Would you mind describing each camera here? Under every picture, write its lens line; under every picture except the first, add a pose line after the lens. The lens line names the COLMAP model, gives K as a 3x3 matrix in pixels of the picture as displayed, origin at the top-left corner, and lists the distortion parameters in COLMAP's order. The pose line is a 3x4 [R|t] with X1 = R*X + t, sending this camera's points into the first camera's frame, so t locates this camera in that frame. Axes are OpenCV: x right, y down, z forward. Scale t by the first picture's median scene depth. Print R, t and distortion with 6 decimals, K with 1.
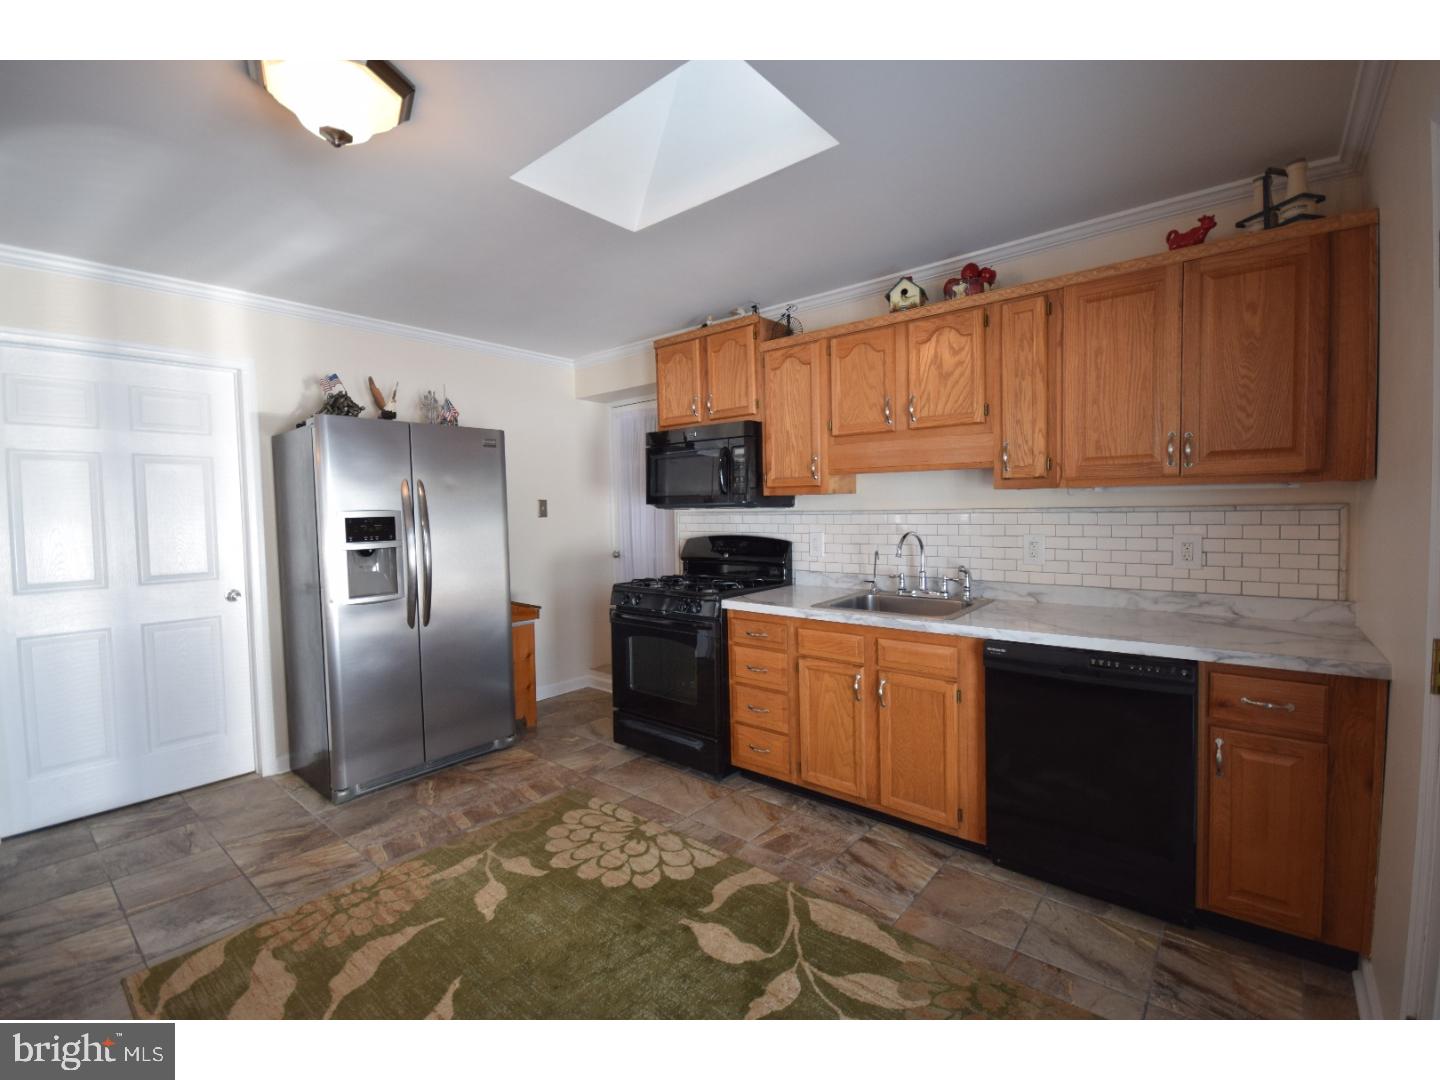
lens RADIAL K [[638.5, 0, 729.1], [0, 638.5, 539.5], [0, 0, 1]] dist [-0.003042, -0.001113]
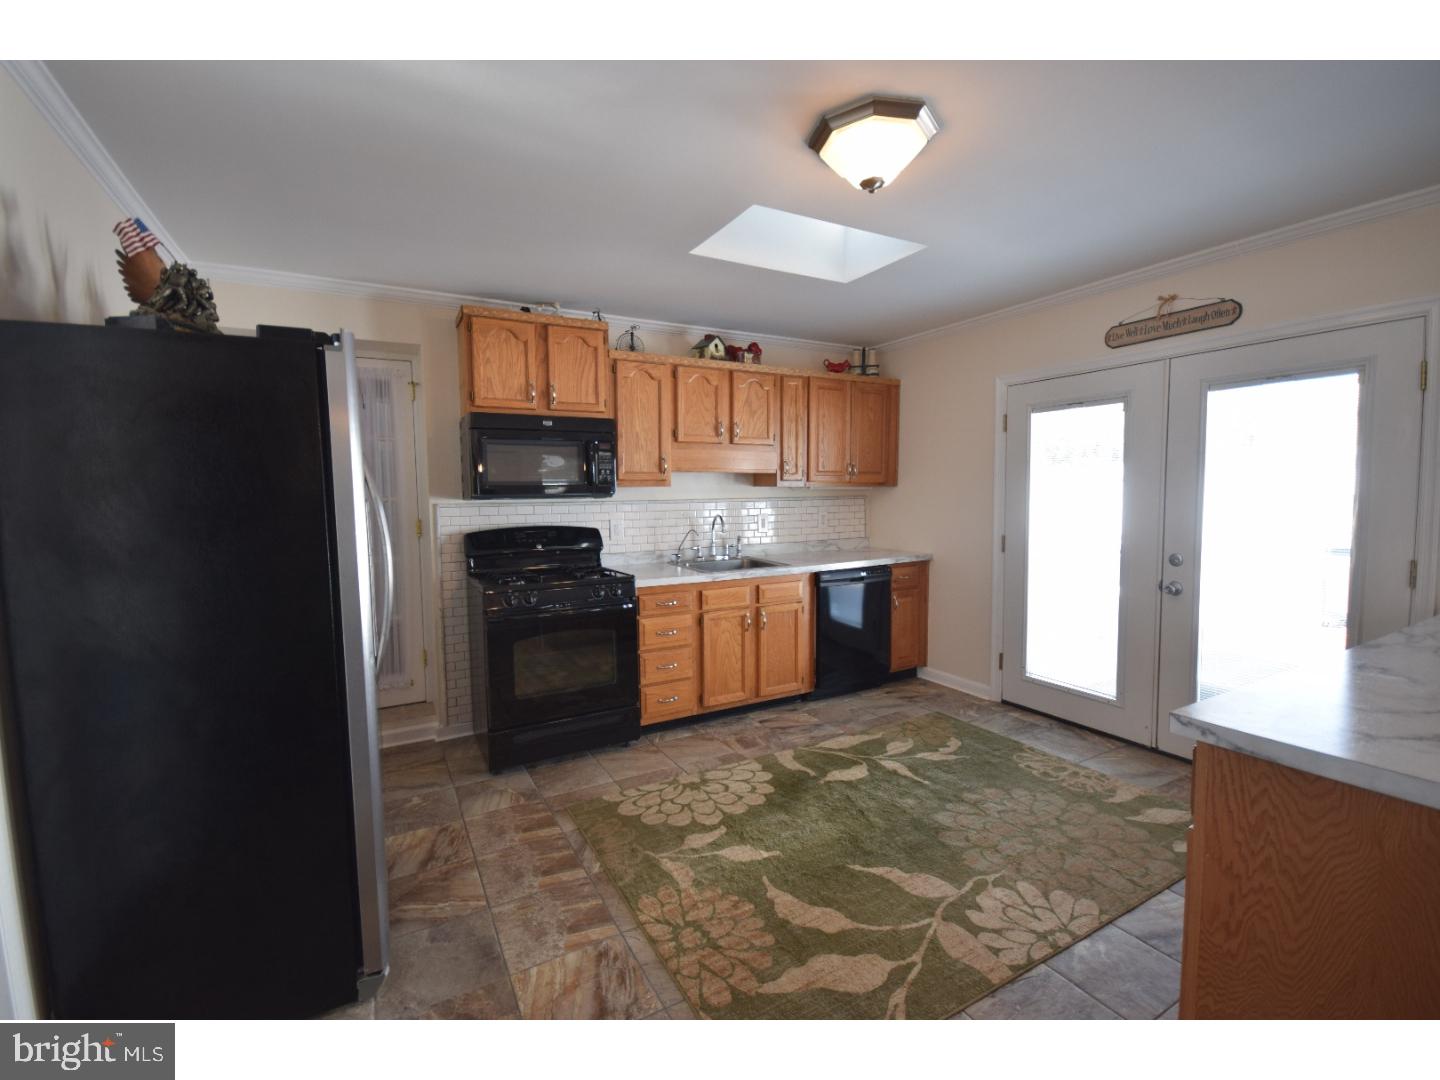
lens RADIAL K [[638.5, 0, 732.9], [0, 638.5, 538.3], [0, 0, 1]] dist [-0.003042, -0.001113]
pose [[0.344278, -0.053446, 0.937345, -1.166291], [0.052960, 0.997894, 0.037446, -0.012845], [-0.937373, 0.036750, 0.346384, 0.531309]]
